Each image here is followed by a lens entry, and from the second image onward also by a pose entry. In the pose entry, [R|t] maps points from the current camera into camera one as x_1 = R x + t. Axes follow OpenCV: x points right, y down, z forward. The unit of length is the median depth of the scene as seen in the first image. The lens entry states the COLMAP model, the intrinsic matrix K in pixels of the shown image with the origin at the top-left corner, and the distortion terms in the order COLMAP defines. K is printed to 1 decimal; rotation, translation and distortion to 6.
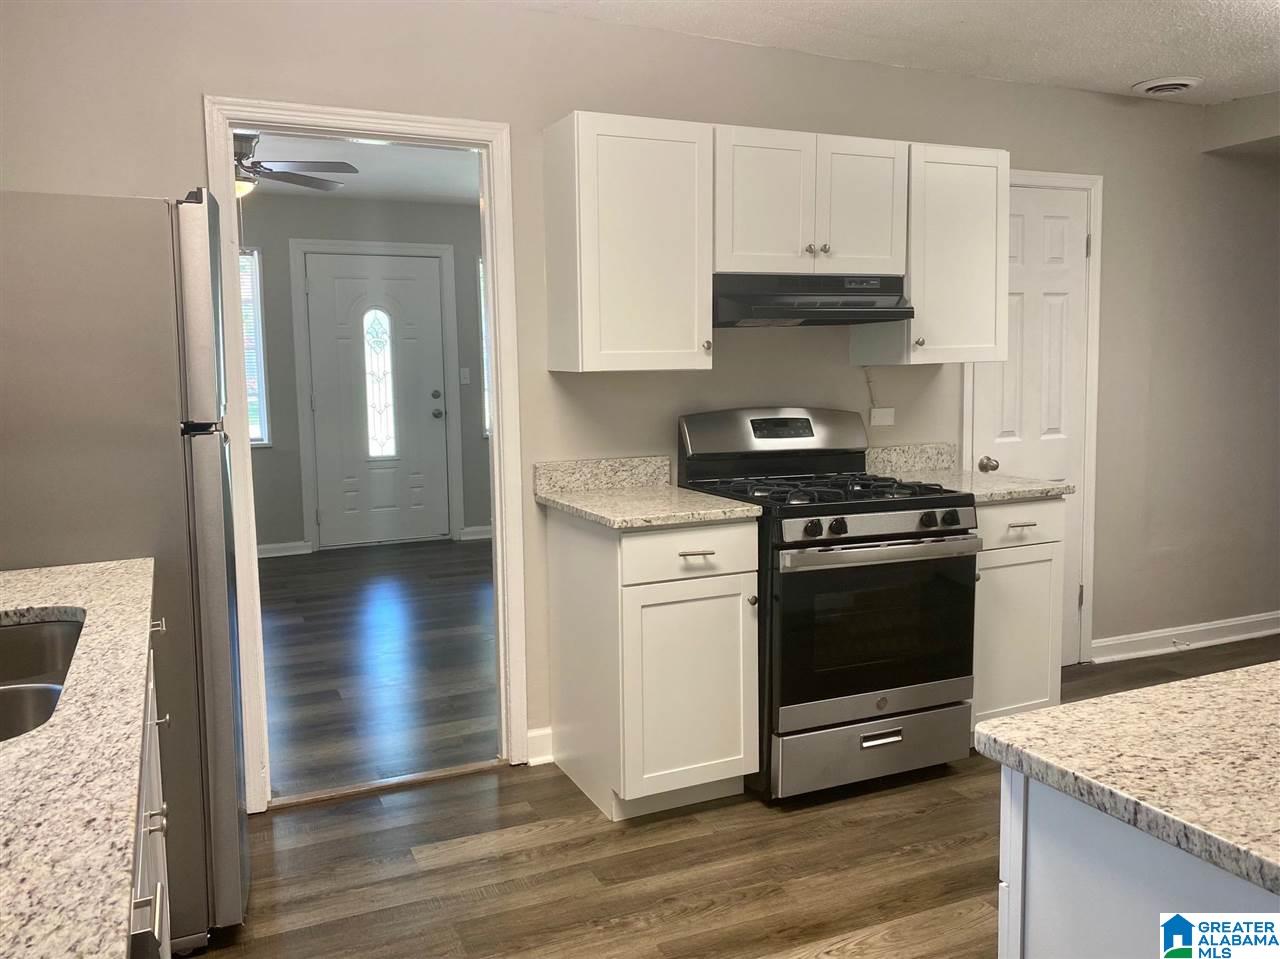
lens RADIAL K [[1021.6, 0, 631.9], [0, 1021.6, 463.2], [0, 0, 1]] dist [0.139055, -0.218629]
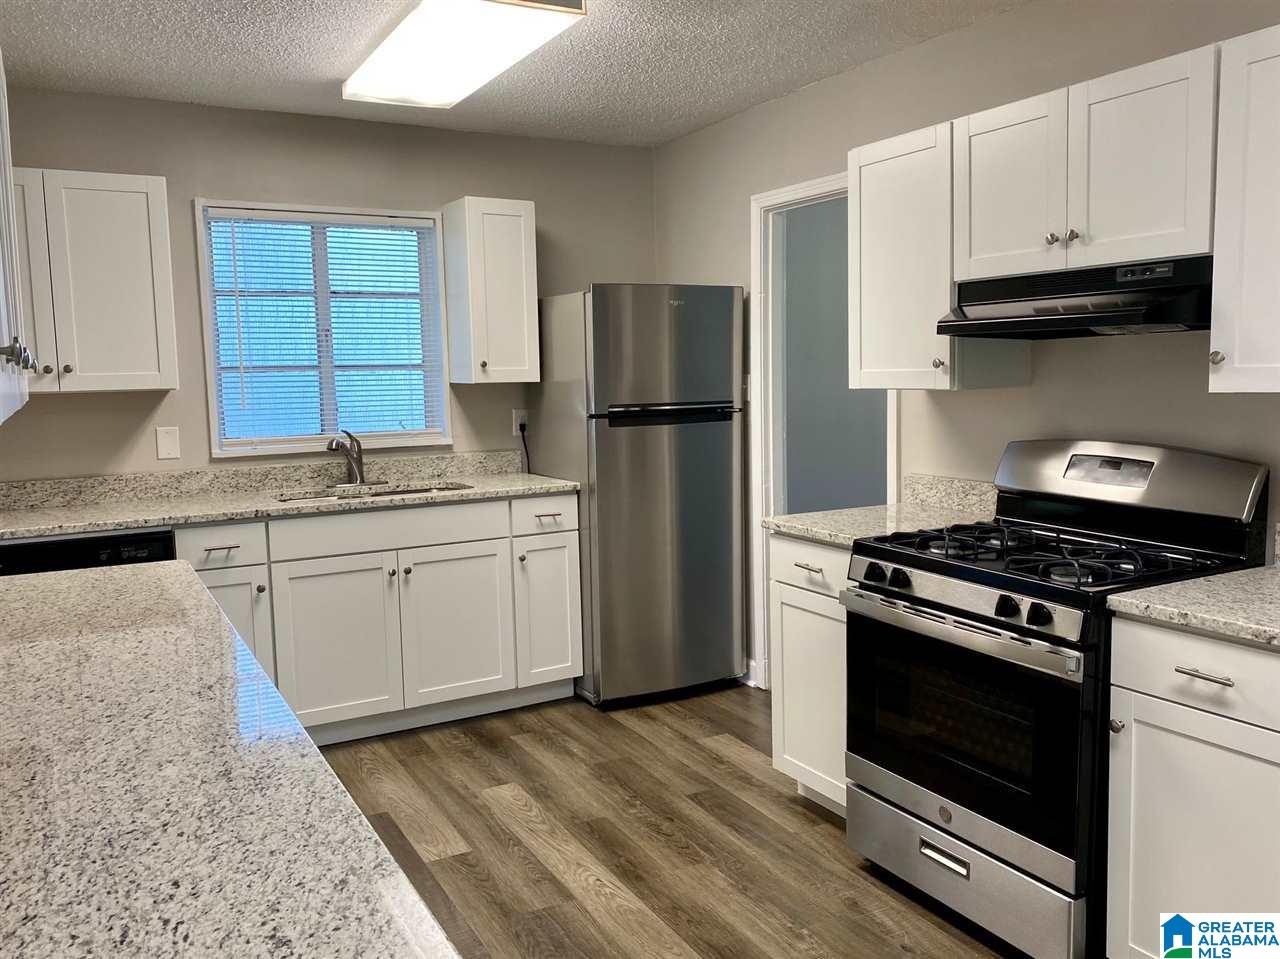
lens RADIAL K [[1021.6, 0, 631.9], [0, 1021.6, 463.2], [0, 0, 1]] dist [0.139055, -0.218629]
pose [[0.080324, 0.106451, -0.991068, 0.993084], [-0.084106, 0.991459, 0.099676, -0.098109], [0.993214, 0.075348, 0.088591, 0.668528]]
